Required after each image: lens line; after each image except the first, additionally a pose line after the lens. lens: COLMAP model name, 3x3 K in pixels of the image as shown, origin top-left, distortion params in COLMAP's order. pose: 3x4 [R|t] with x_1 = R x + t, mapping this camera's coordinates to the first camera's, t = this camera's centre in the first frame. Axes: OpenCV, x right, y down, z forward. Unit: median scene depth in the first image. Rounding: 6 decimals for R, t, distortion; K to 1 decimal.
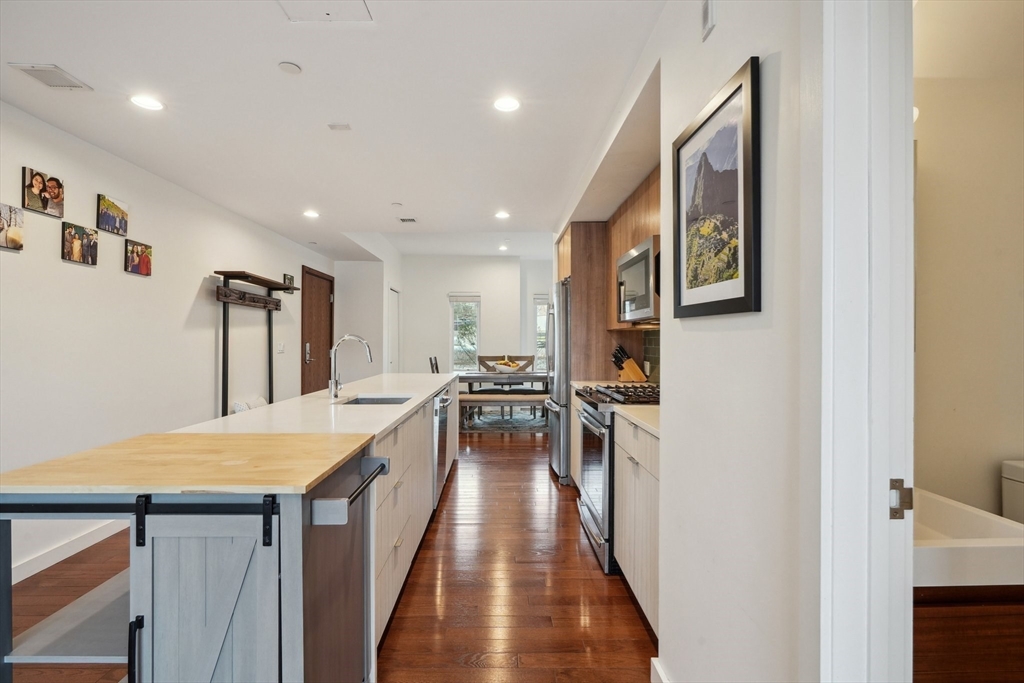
lens RADIAL K [[461.7, 0, 512.3], [0, 461.7, 339.9], [0, 0, 1]] dist [0.000030, -0.000161]
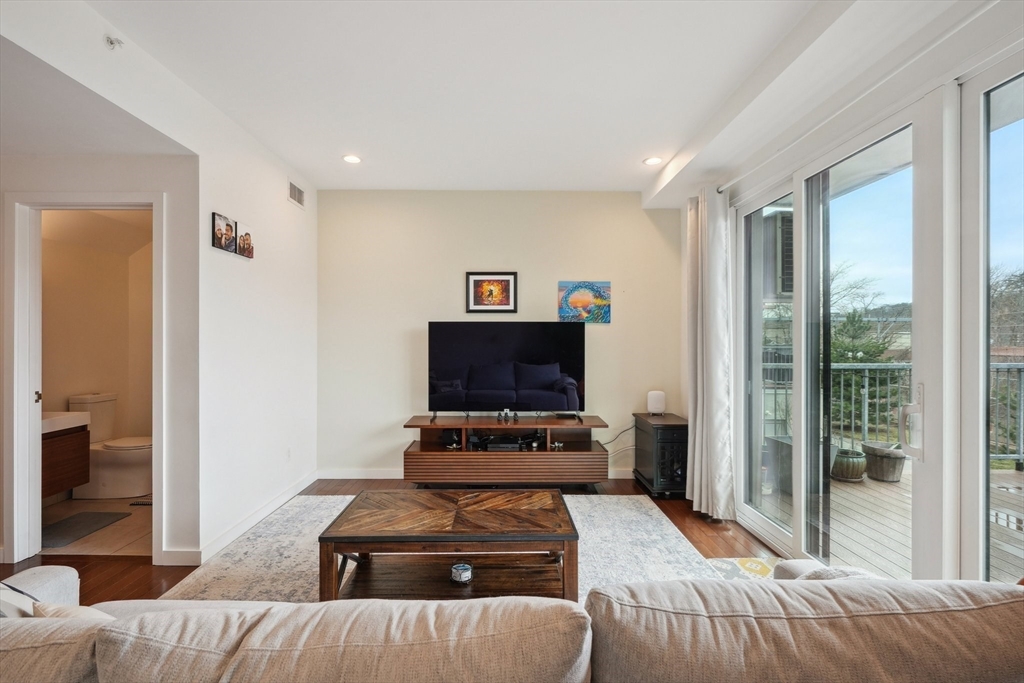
lens RADIAL K [[461.7, 0, 510.8], [0, 461.7, 342.5], [0, 0, 1]] dist [0.000030, -0.000161]
pose [[0.019527, -0.001422, 0.999808, -2.807344], [-0.000558, 0.999999, 0.001433, -0.101747], [-0.999809, -0.000586, 0.019526, -2.885917]]
